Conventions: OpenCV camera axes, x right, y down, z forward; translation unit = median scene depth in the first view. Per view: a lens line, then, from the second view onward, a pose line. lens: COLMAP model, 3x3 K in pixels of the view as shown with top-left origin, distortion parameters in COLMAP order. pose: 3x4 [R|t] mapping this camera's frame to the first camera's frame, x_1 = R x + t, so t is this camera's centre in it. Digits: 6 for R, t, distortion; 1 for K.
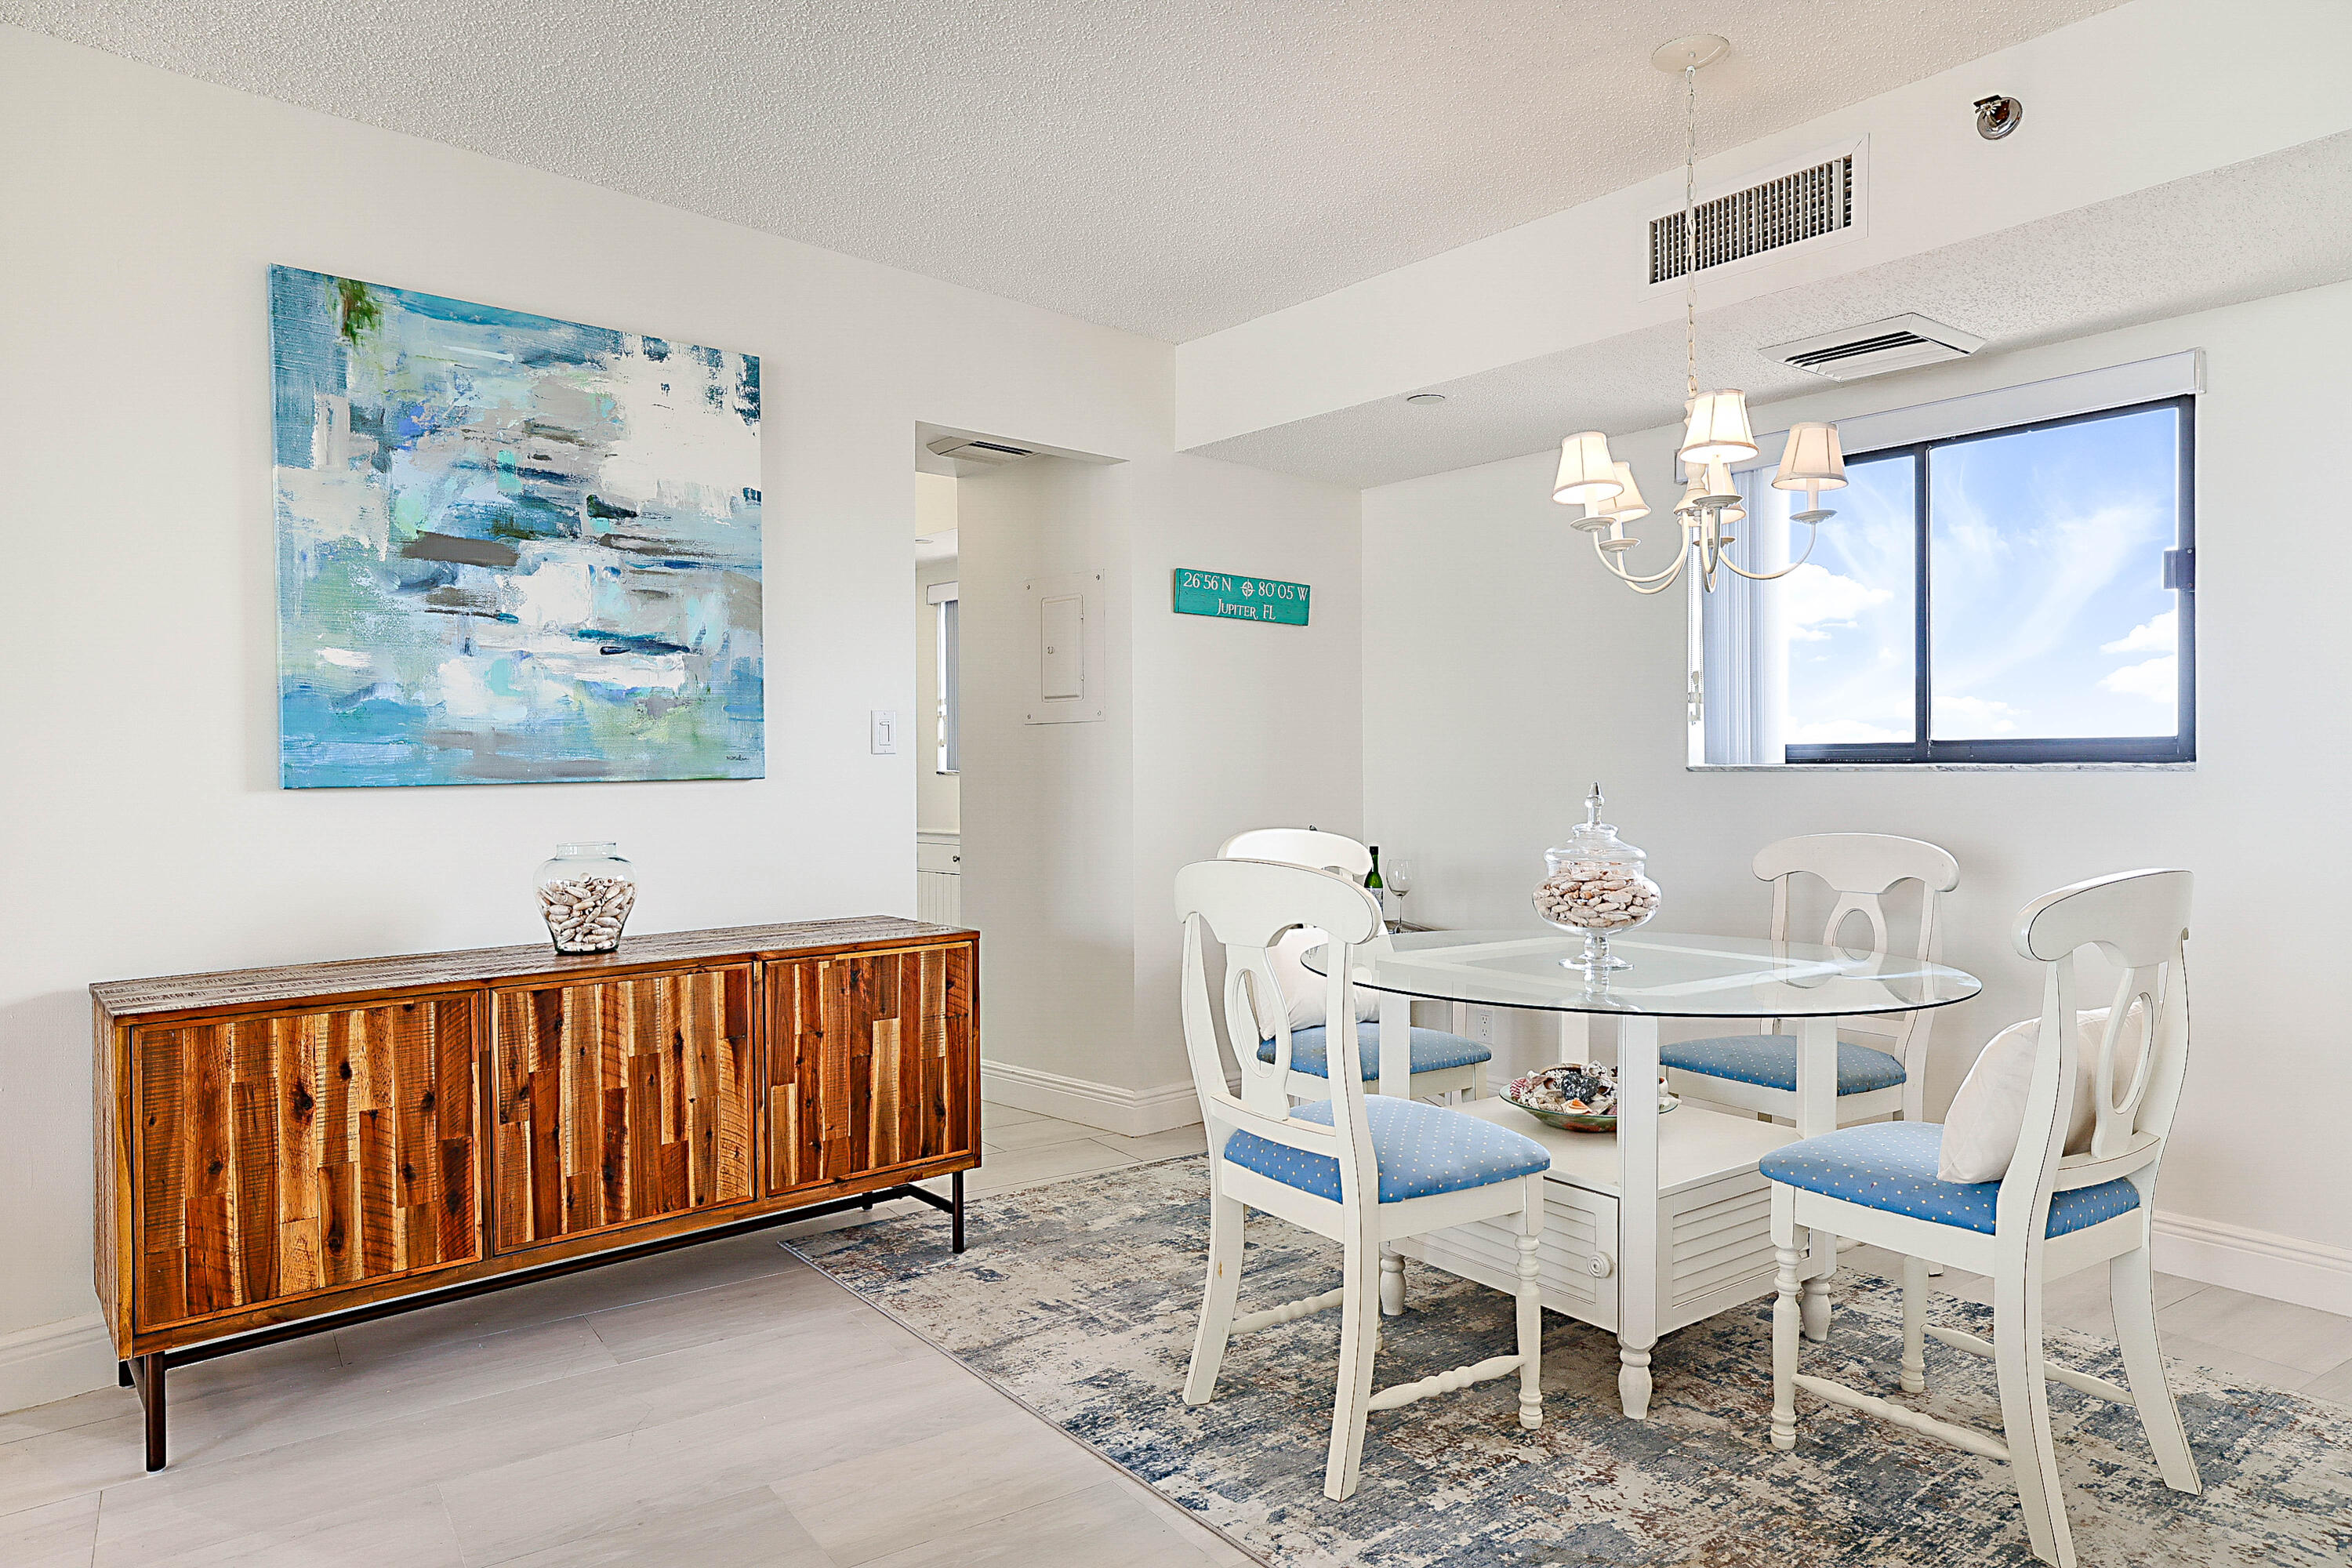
lens RADIAL K [[1445.2, 0, 1165.4], [0, 1445.2, 775.1], [0, 0, 1]] dist [-0.014567, 0.029251]
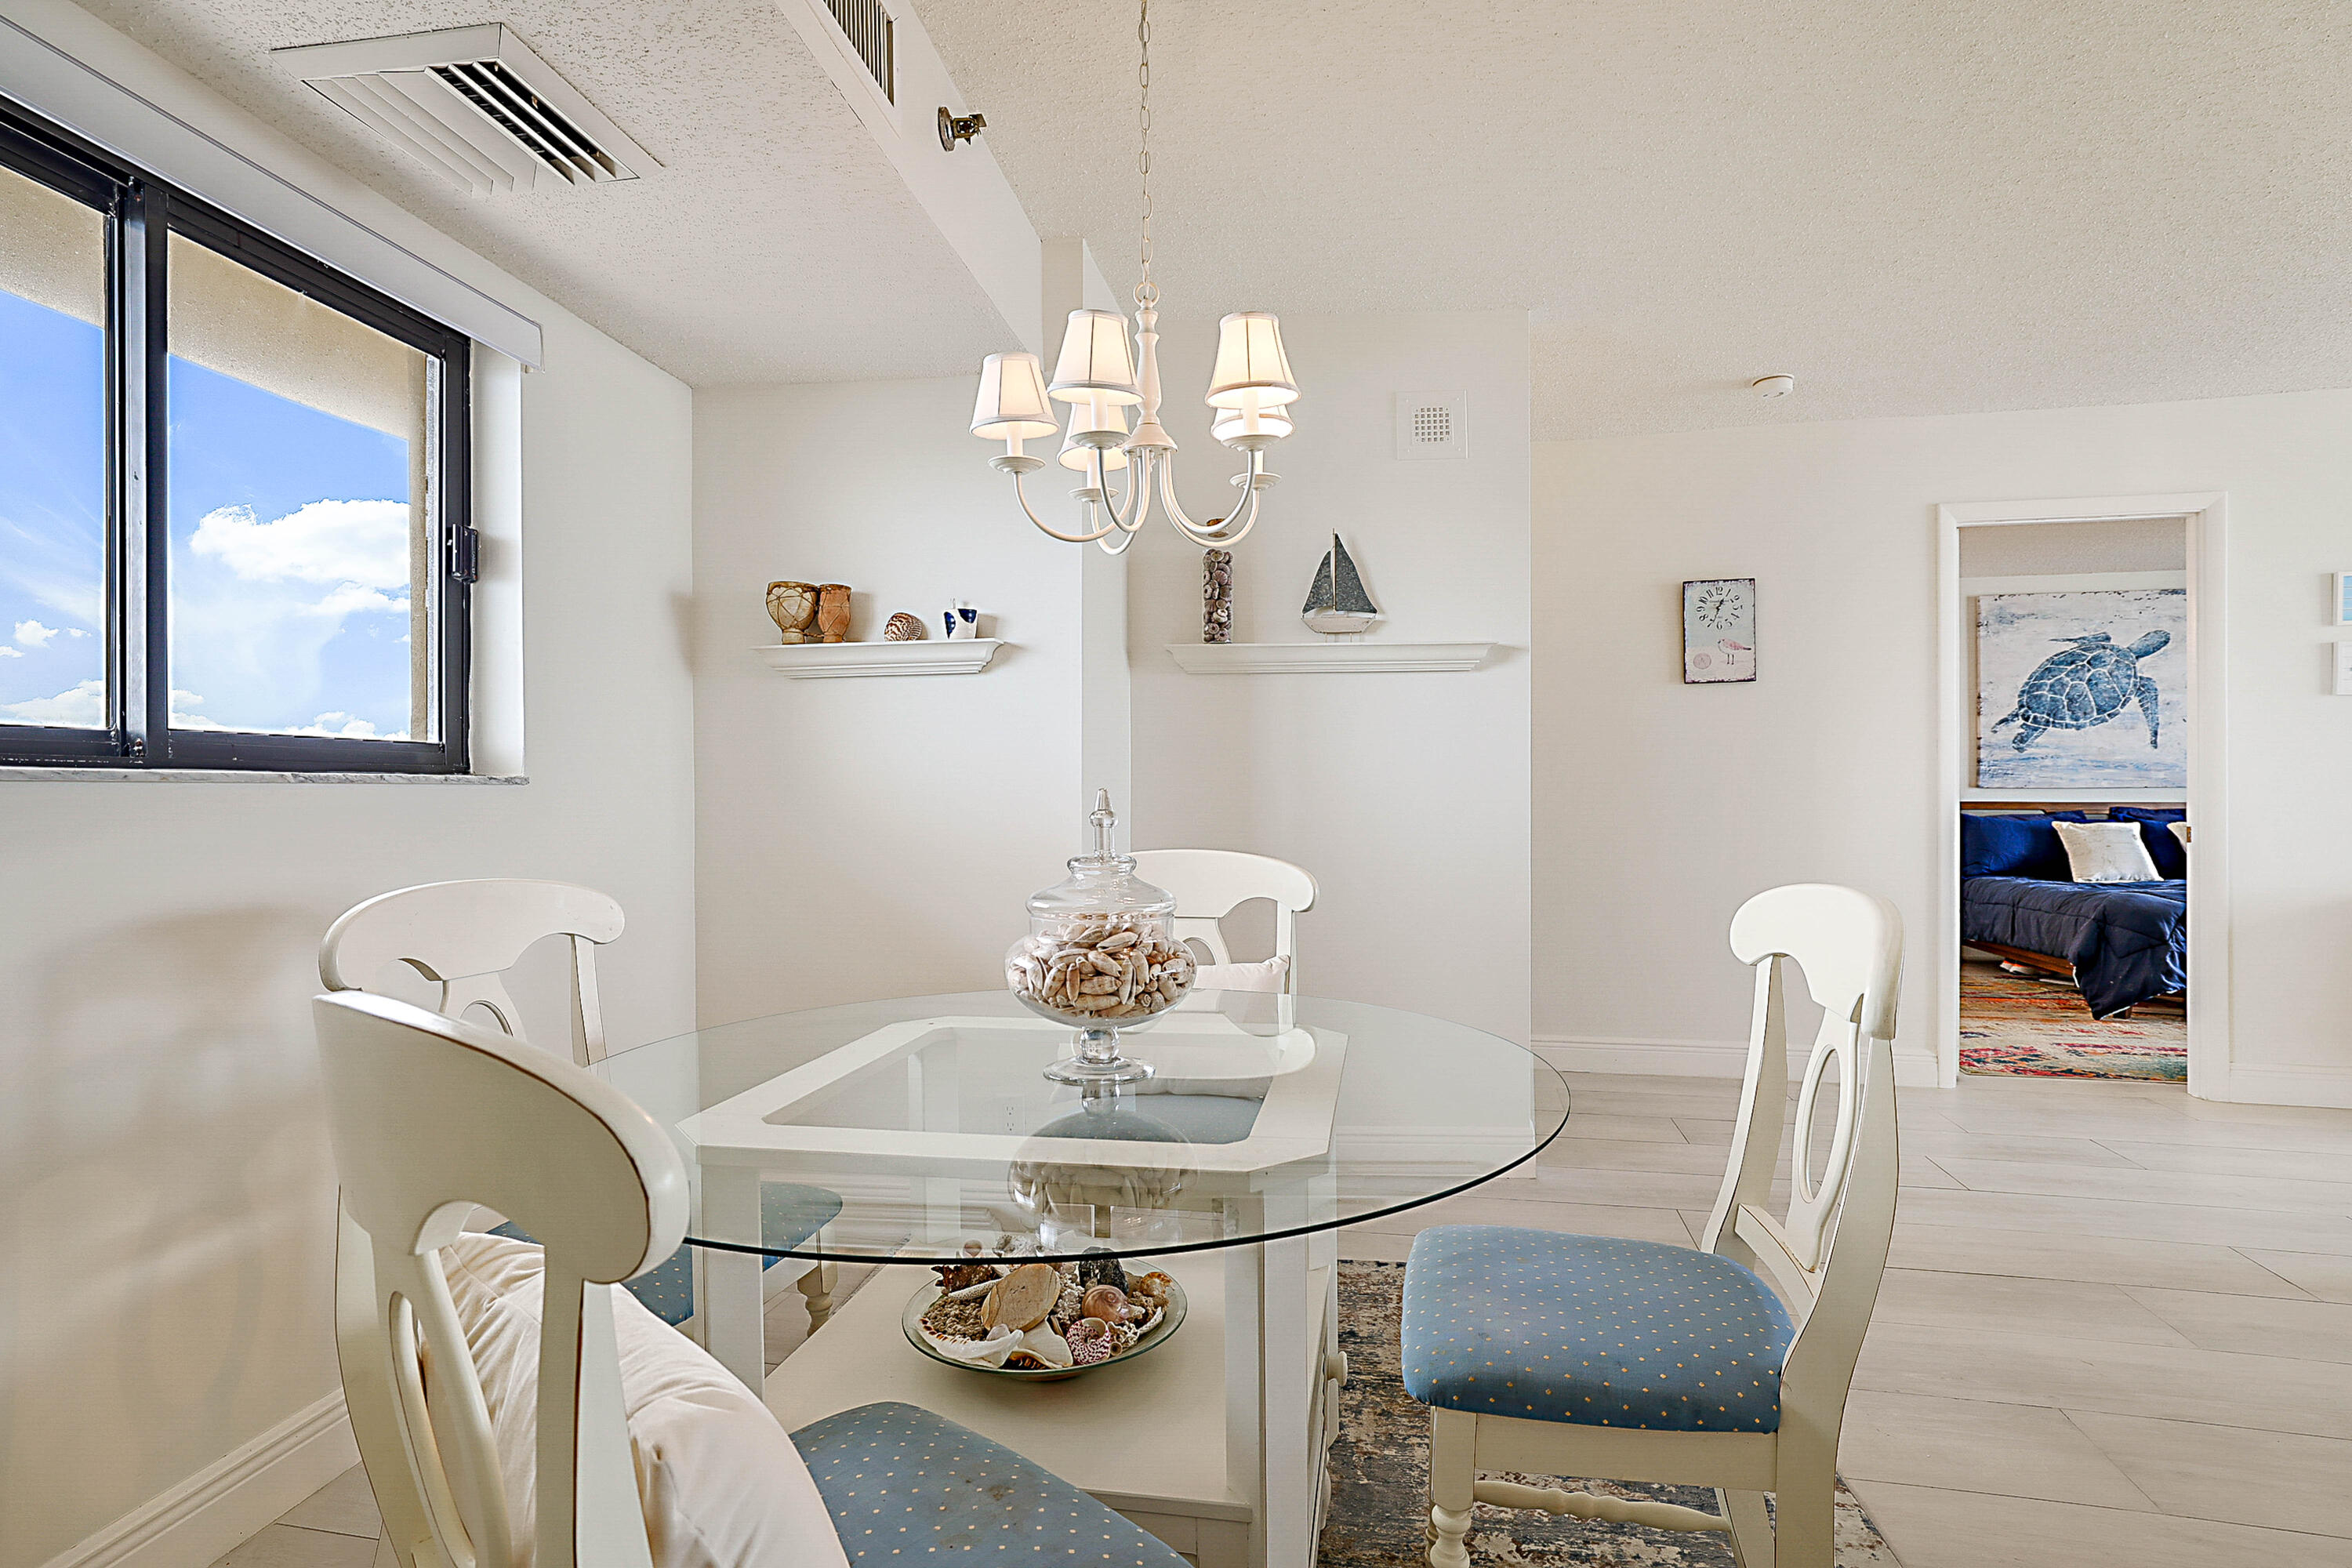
lens RADIAL K [[1168.3, 0, 1177.5], [0, 1168.3, 799.3], [0, 0, 1]] dist [-0.005506, -0.000309]
pose [[-0.680674, 0.001571, 0.732585, -0.097819], [0.009200, 0.999937, 0.006404, 0.005282], [-0.732529, 0.011099, -0.680646, 1.183604]]
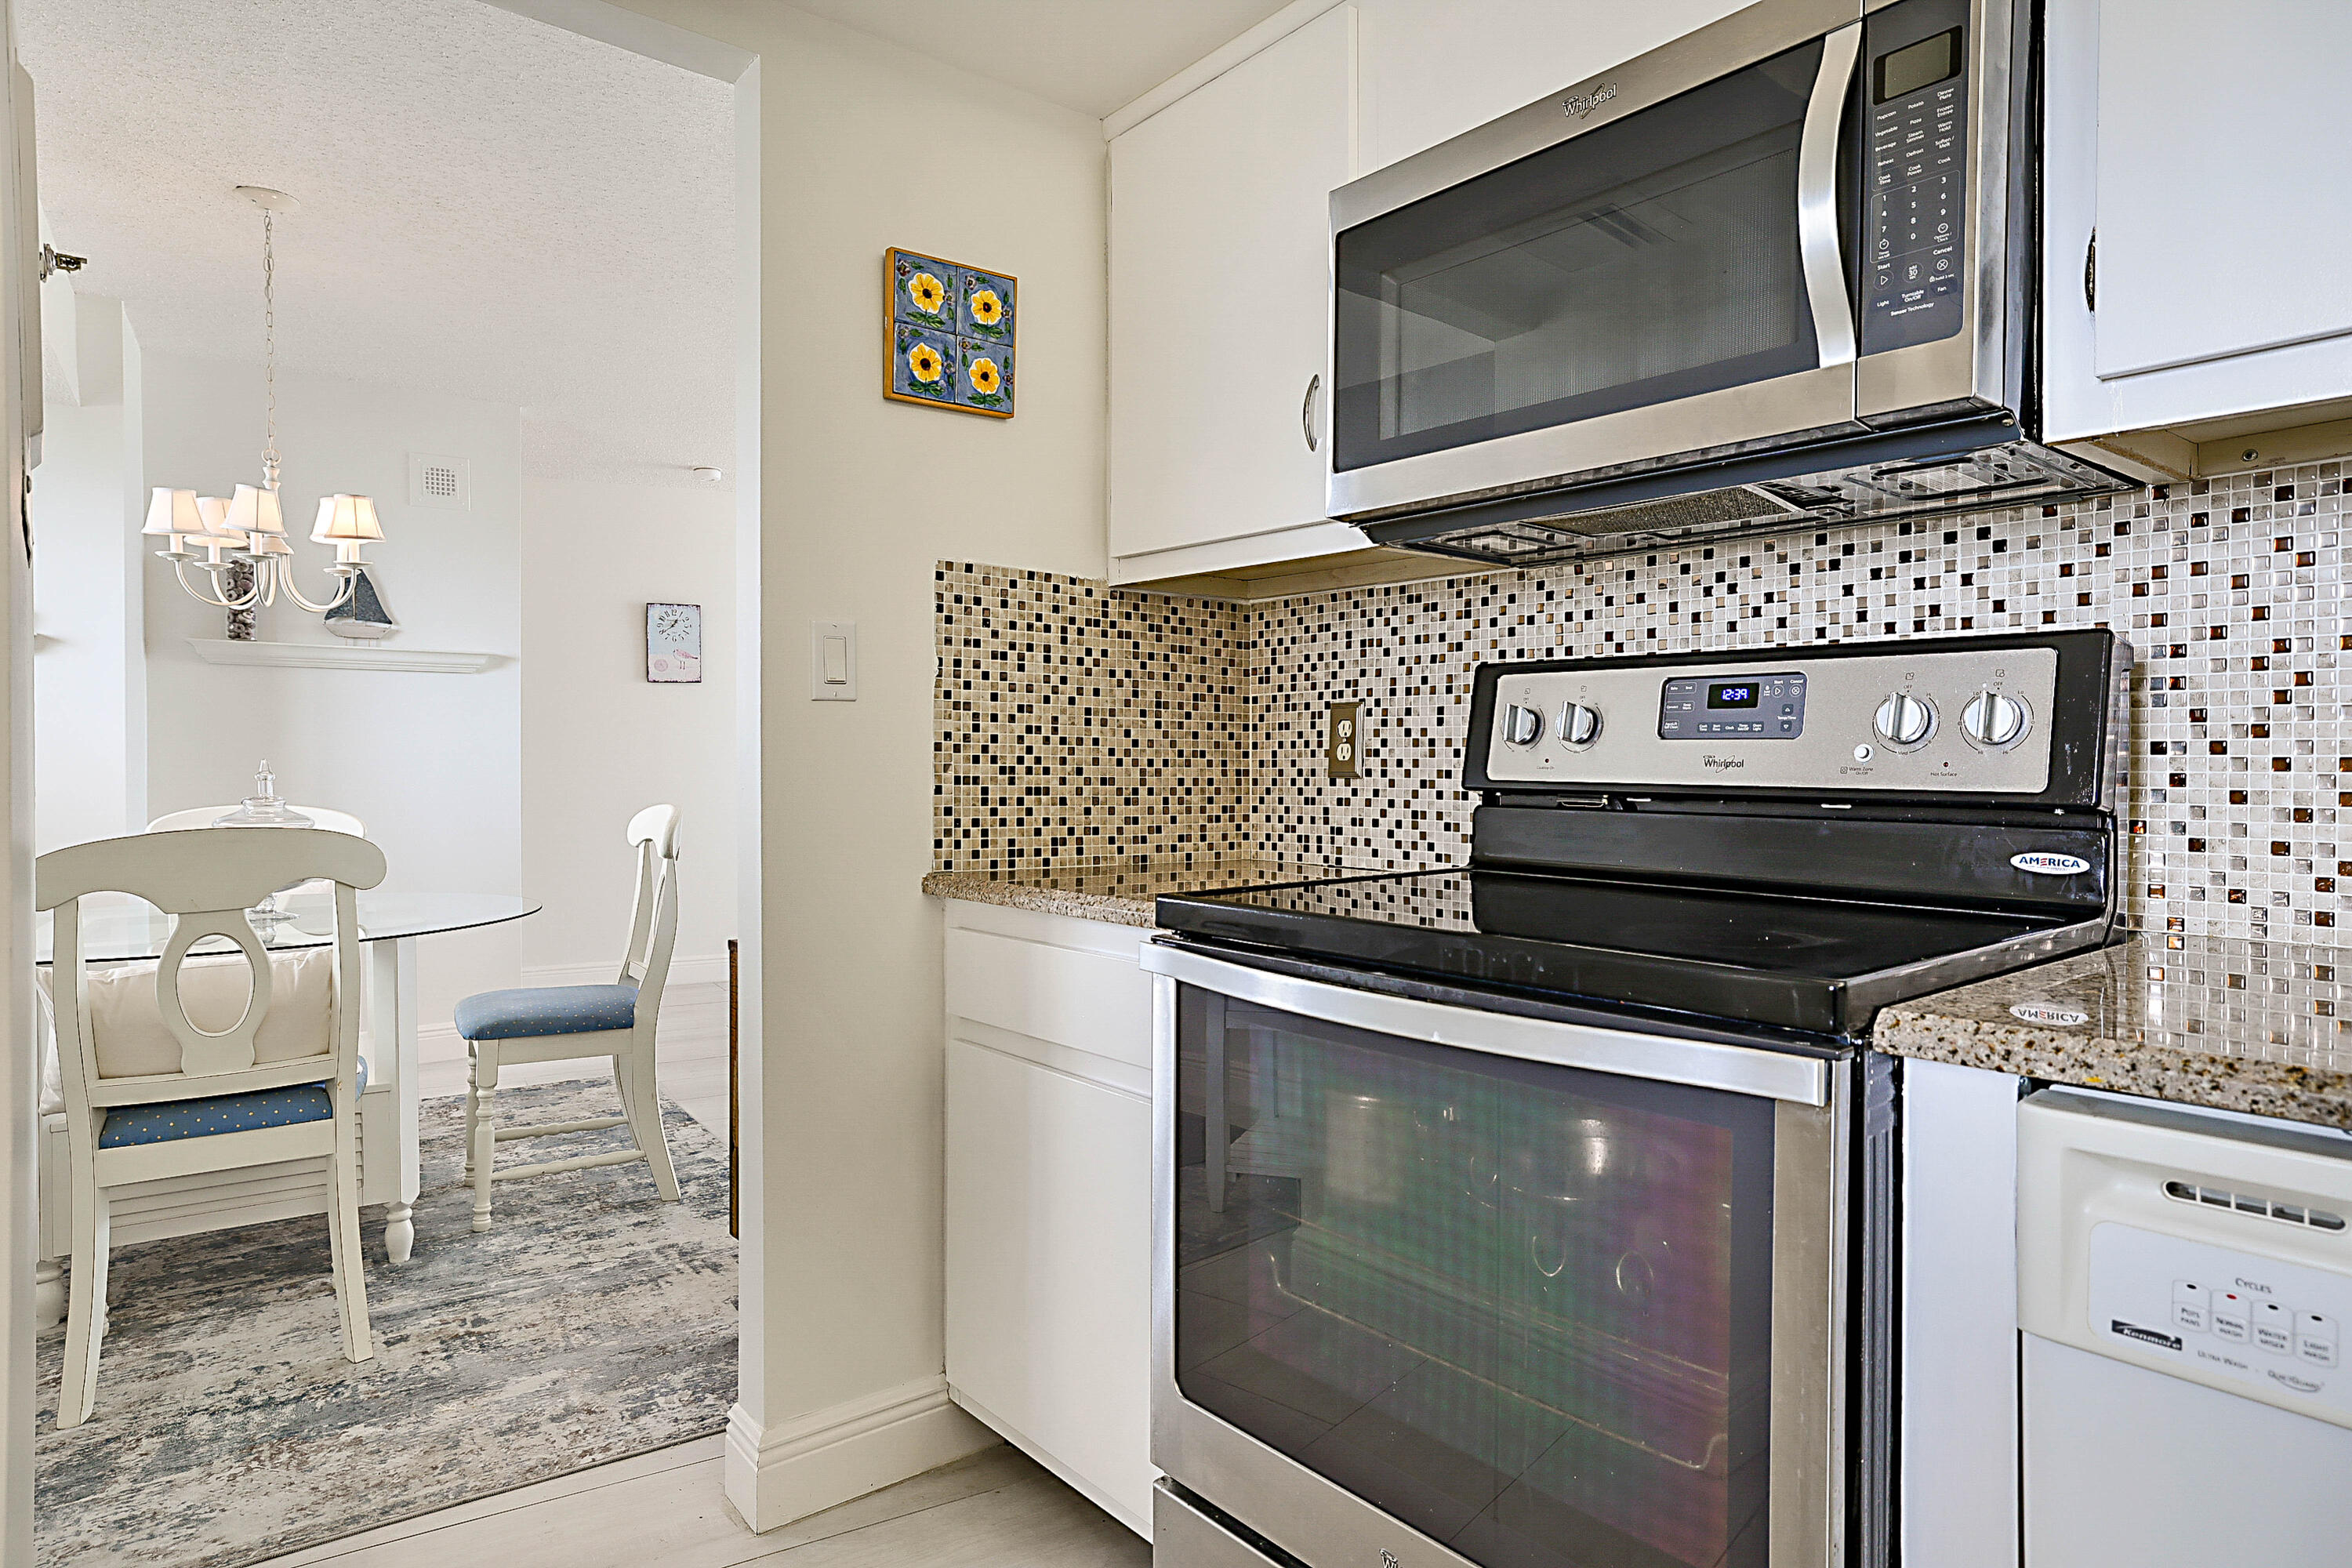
lens RADIAL K [[1350.0, 0, 1170.4], [0, 1350.0, 777.3], [0, 0, 1]] dist [-0.028097, 0.034502]
pose [[-0.996978, 0.006384, 0.077419, -0.446585], [0.007181, 0.999924, 0.010018, 0.012359], [-0.077349, 0.010544, -0.996948, 1.784934]]
